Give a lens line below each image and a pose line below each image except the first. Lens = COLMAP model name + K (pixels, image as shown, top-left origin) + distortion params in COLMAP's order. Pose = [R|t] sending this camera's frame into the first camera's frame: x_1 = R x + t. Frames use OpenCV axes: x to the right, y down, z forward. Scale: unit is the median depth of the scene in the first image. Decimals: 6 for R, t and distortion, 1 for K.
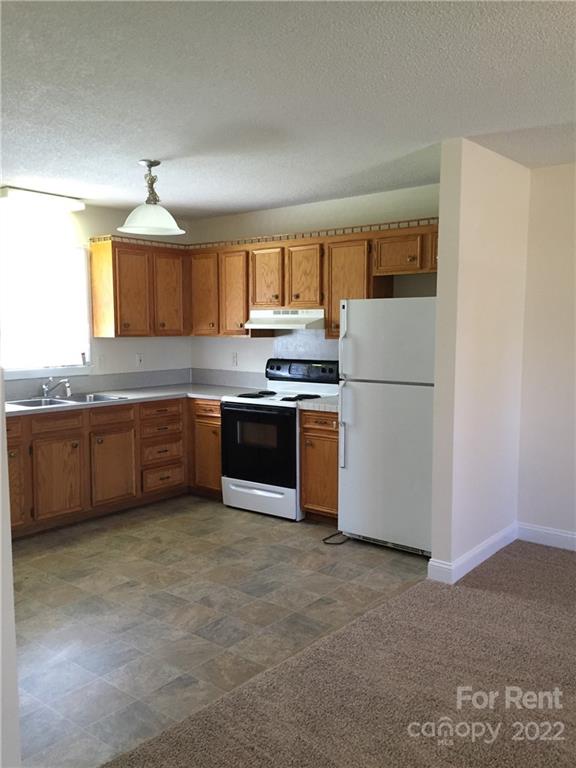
lens RADIAL K [[668.8, 0, 283.7], [0, 668.8, 384.2], [0, 0, 1]] dist [0.036140, -0.036376]
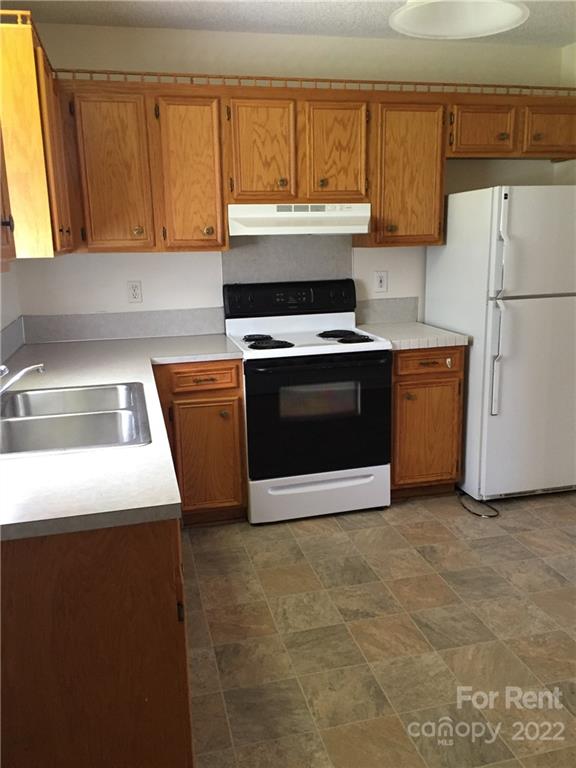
lens RADIAL K [[668.8, 0, 302.6], [0, 668.8, 388.4], [0, 0, 1]] dist [0.036140, -0.036376]
pose [[0.600924, -0.189553, 0.776505, -0.556252], [0.092782, 0.981449, 0.167779, -0.047162], [-0.793903, -0.028777, 0.607363, 0.629426]]
